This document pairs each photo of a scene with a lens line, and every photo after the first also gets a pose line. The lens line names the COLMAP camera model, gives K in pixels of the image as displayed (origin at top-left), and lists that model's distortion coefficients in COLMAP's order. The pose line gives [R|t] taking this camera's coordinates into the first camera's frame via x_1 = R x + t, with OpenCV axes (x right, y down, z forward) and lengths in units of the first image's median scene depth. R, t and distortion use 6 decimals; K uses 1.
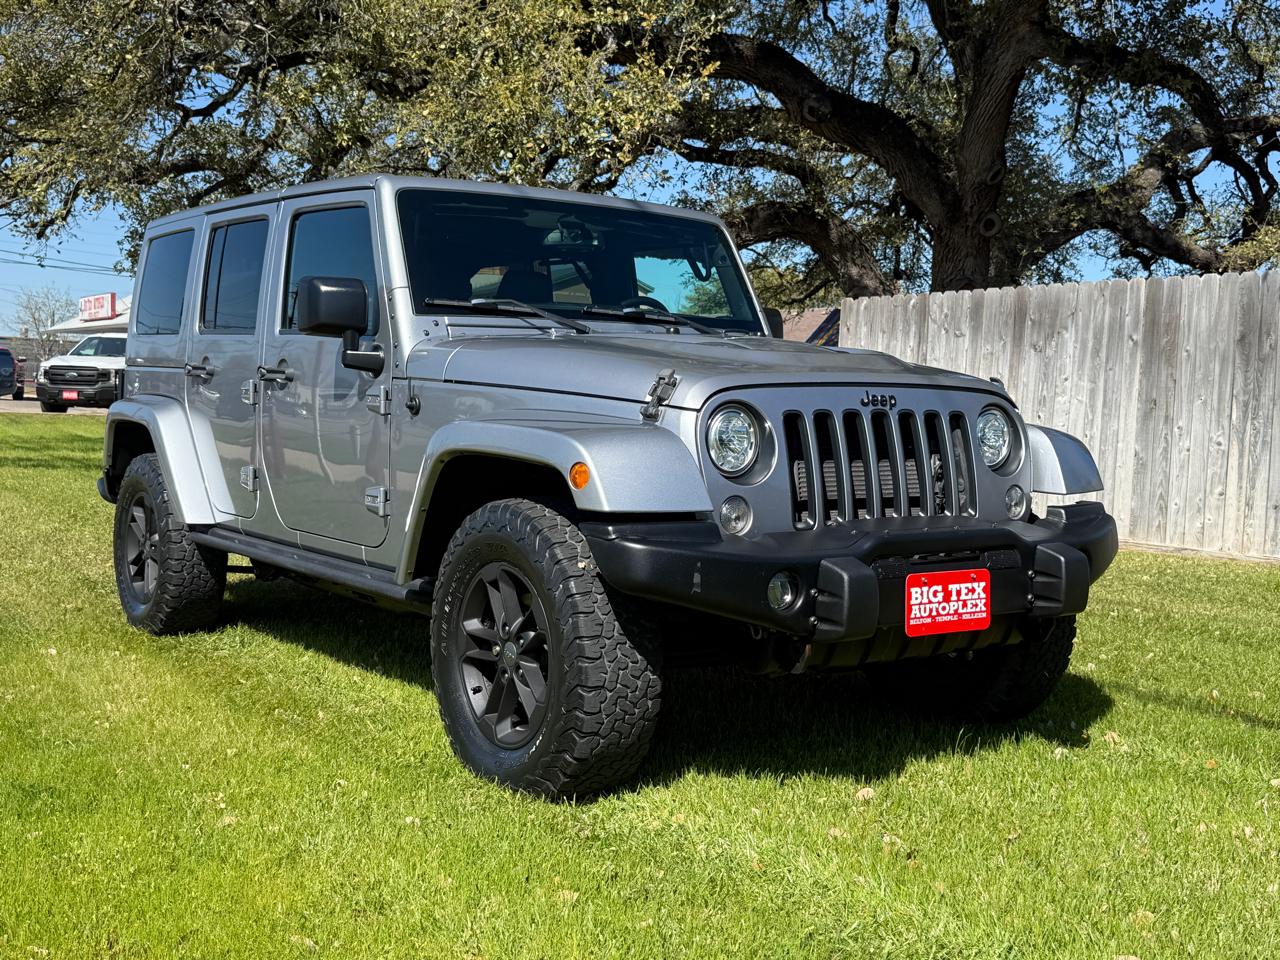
lens RADIAL K [[1116.2, 0, 640.0], [0, 1116.2, 480.0], [0, 0, 1]] dist [0.087188, -0.127447]
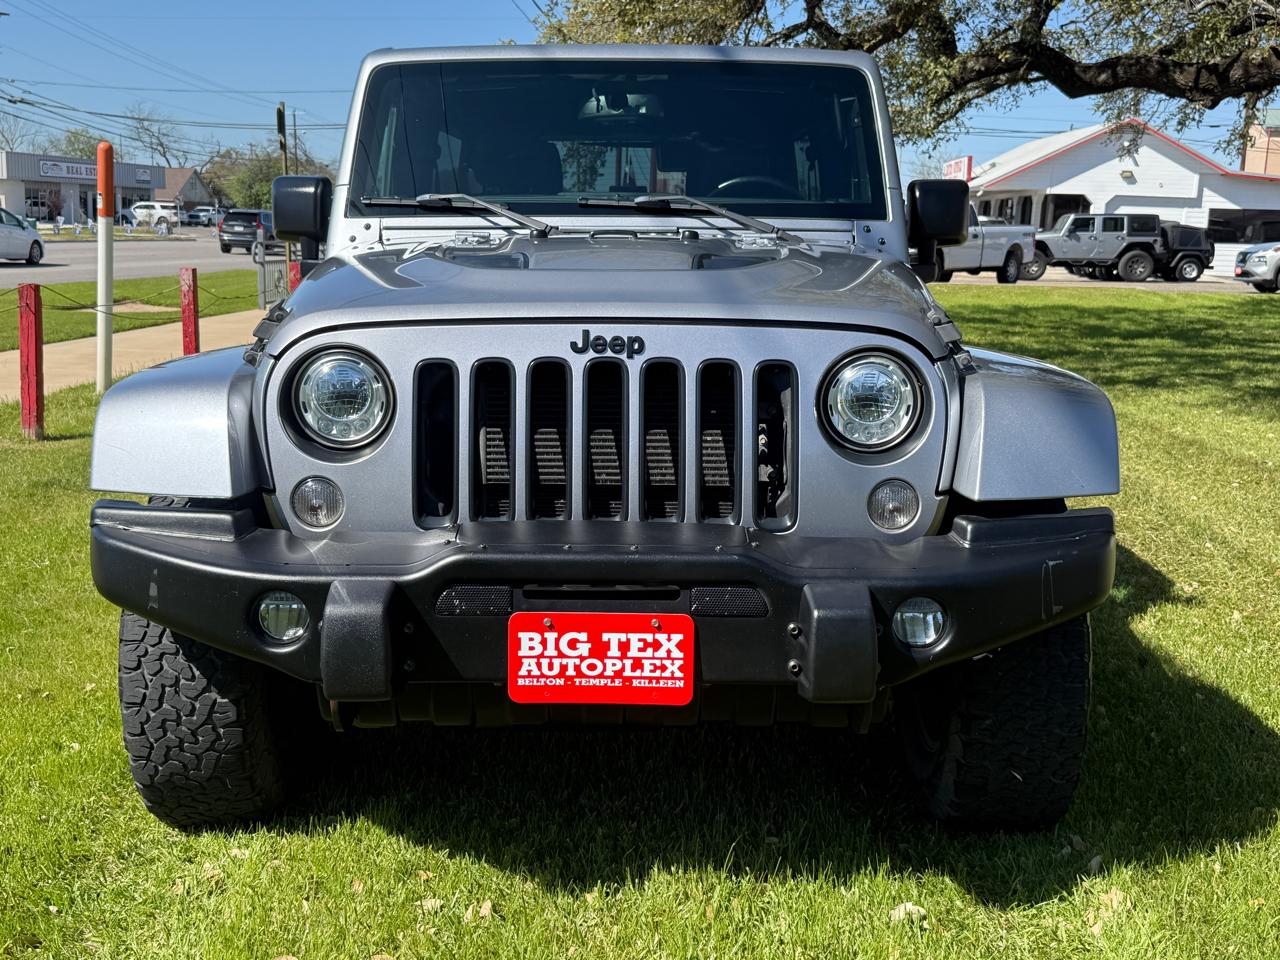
lens RADIAL K [[1116.2, 0, 640.0], [0, 1116.2, 480.0], [0, 0, 1]] dist [0.087188, -0.127447]
pose [[0.848940, 0.074310, -0.523239, 0.624716], [-0.026405, 0.994793, 0.098439, -0.059849], [0.527830, -0.069753, 0.846481, 0.462598]]
